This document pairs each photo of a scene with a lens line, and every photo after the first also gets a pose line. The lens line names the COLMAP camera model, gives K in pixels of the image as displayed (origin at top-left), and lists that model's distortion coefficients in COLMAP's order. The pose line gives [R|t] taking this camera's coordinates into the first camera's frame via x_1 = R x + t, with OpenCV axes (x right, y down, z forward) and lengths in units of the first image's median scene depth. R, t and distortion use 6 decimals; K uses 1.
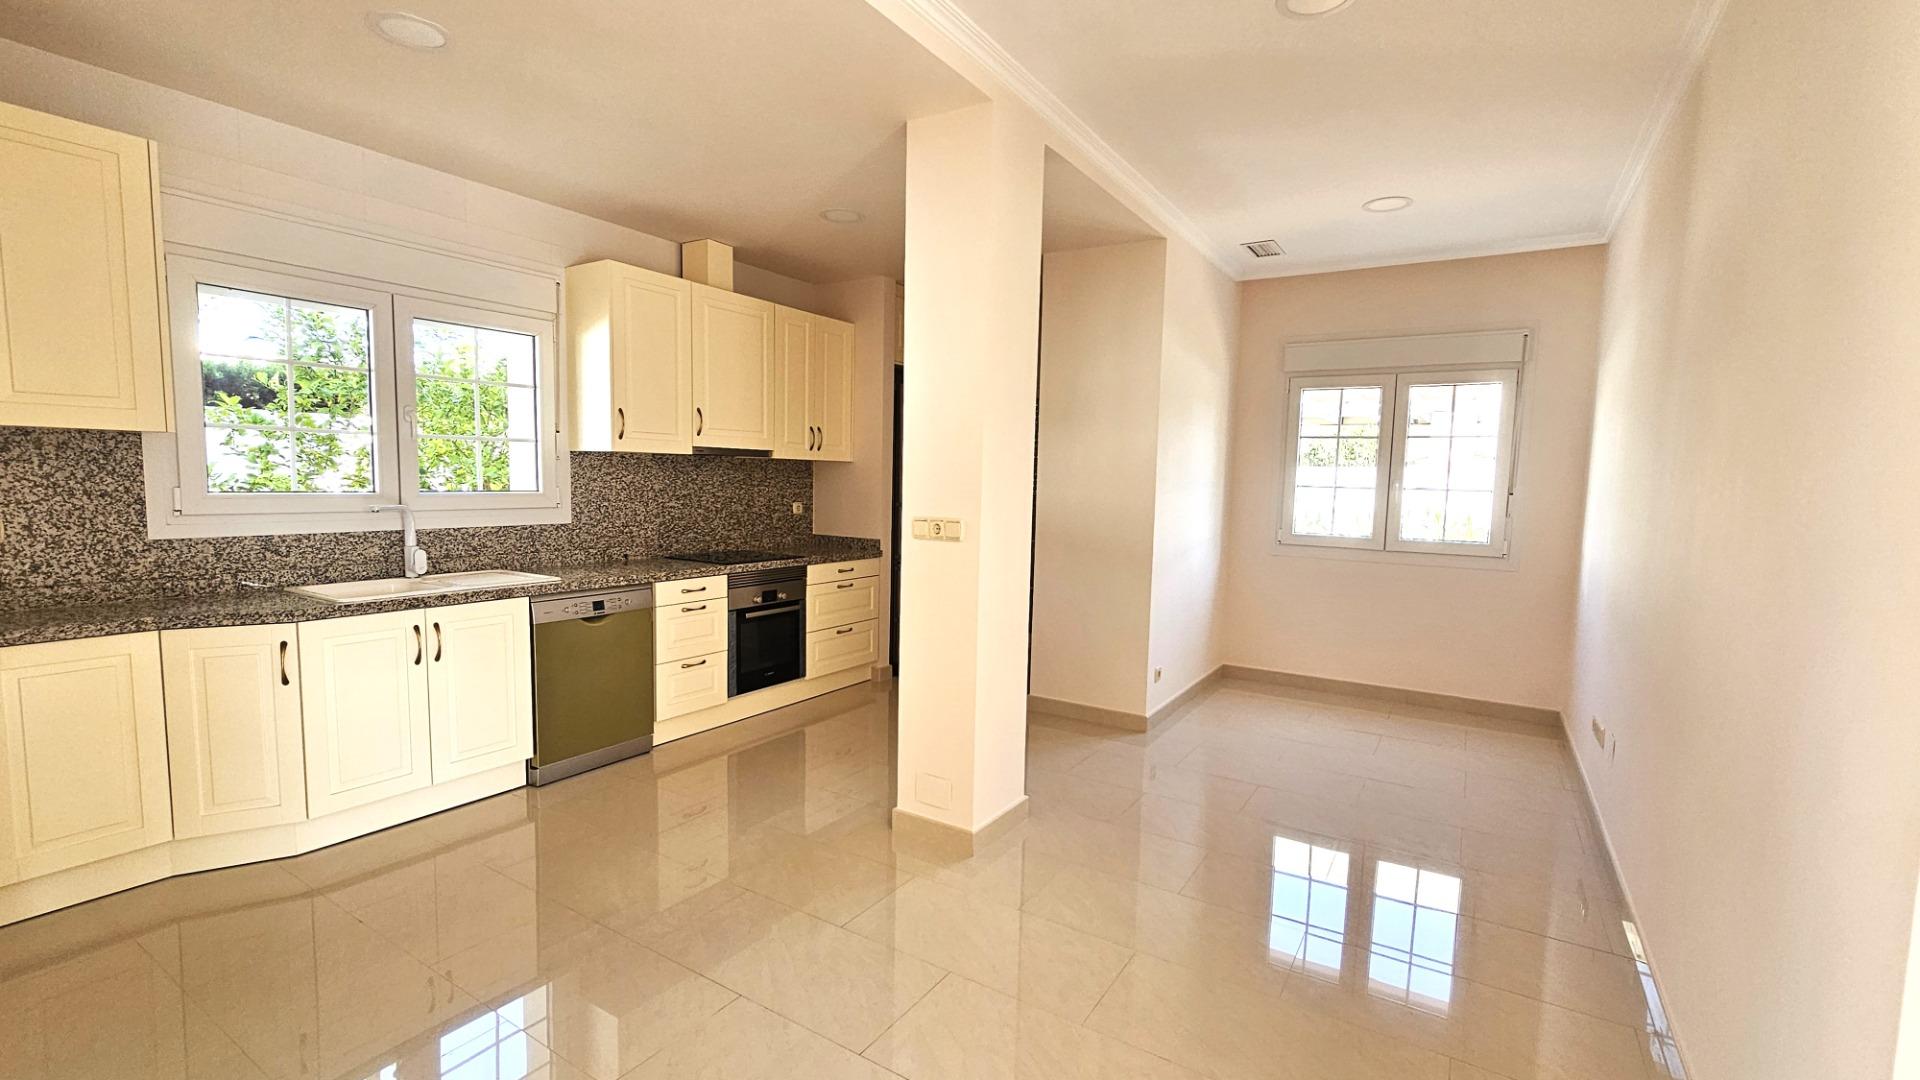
lens RADIAL K [[813.2, 0, 961.2], [0, 813.2, 552.0], [0, 0, 1]] dist [-0.003067, -0.000367]
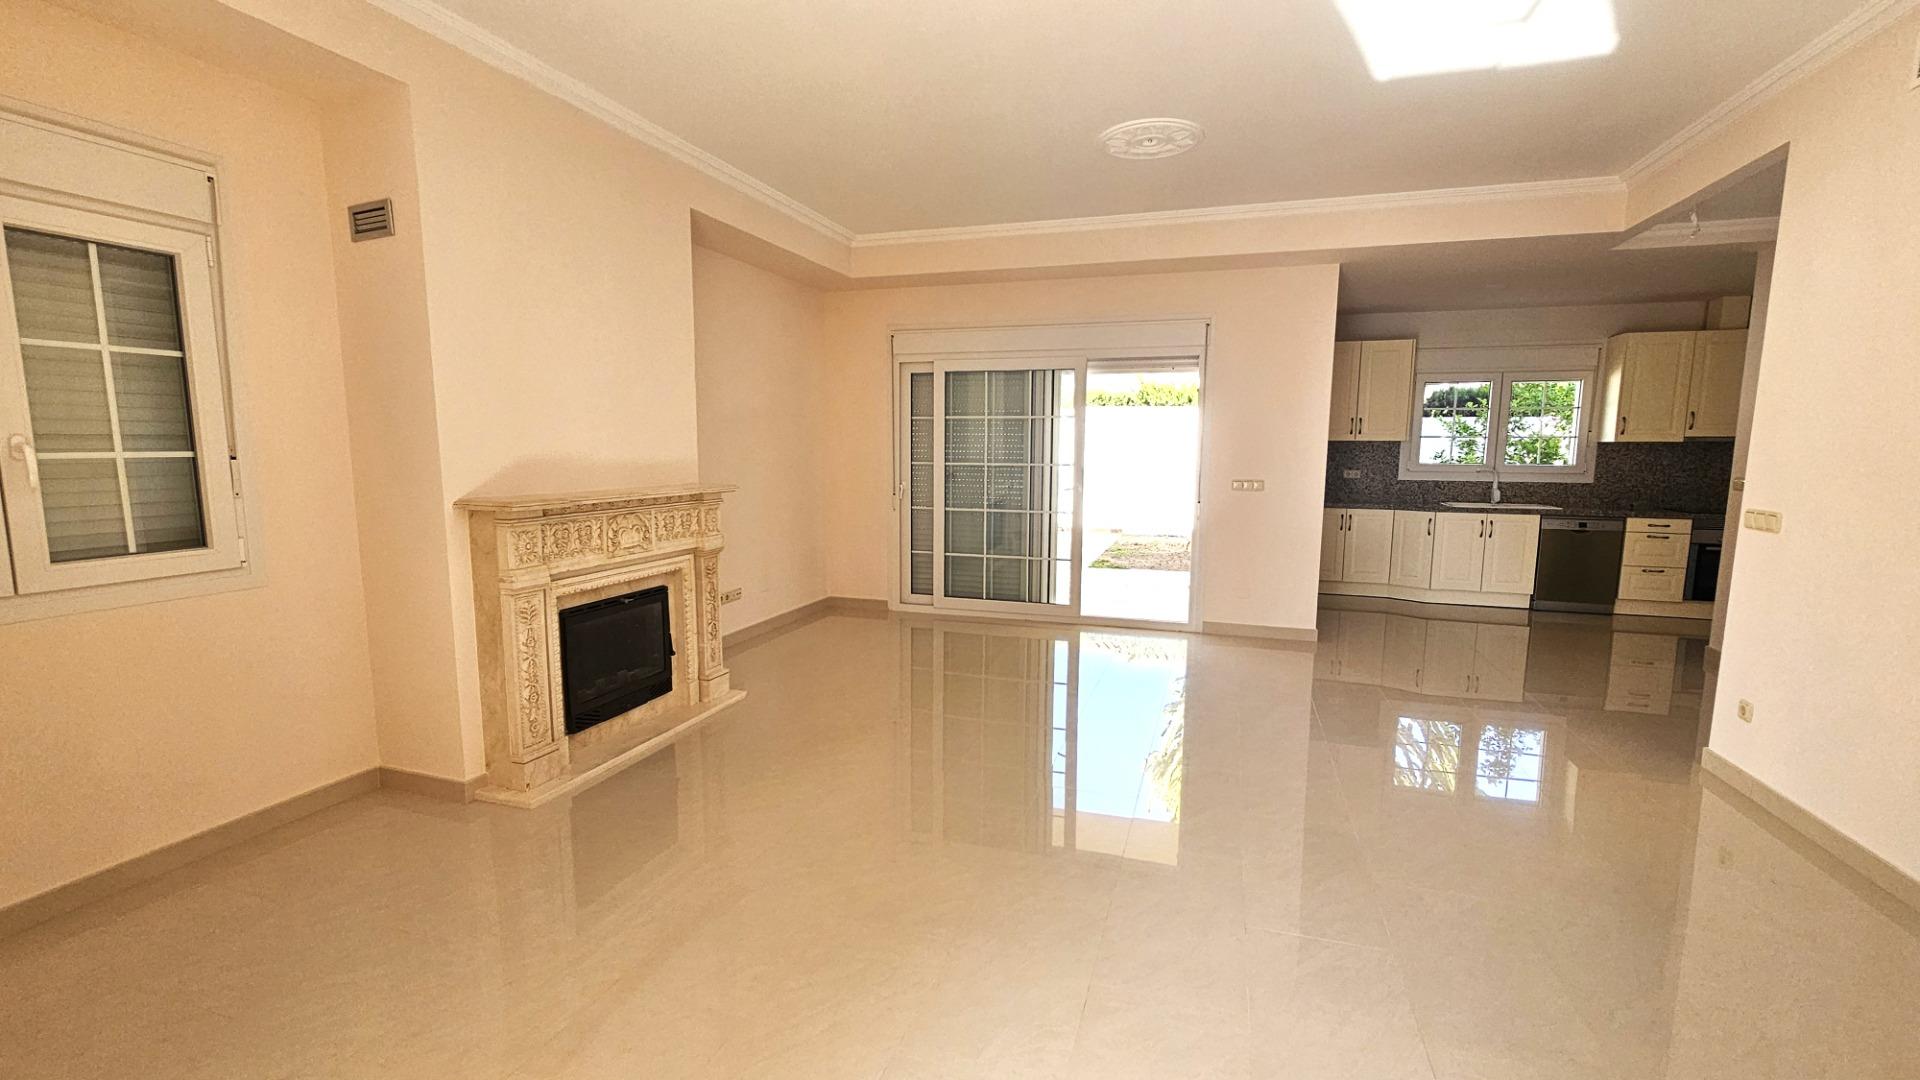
lens RADIAL K [[813.2, 0, 957.9], [0, 813.2, 546.8], [0, 0, 1]] dist [-0.003067, -0.000367]
pose [[0.235743, 0.103288, -0.966311, 1.019746], [-0.087670, 0.992542, 0.084704, 0.082124], [0.967853, 0.064748, 0.243040, -0.842809]]
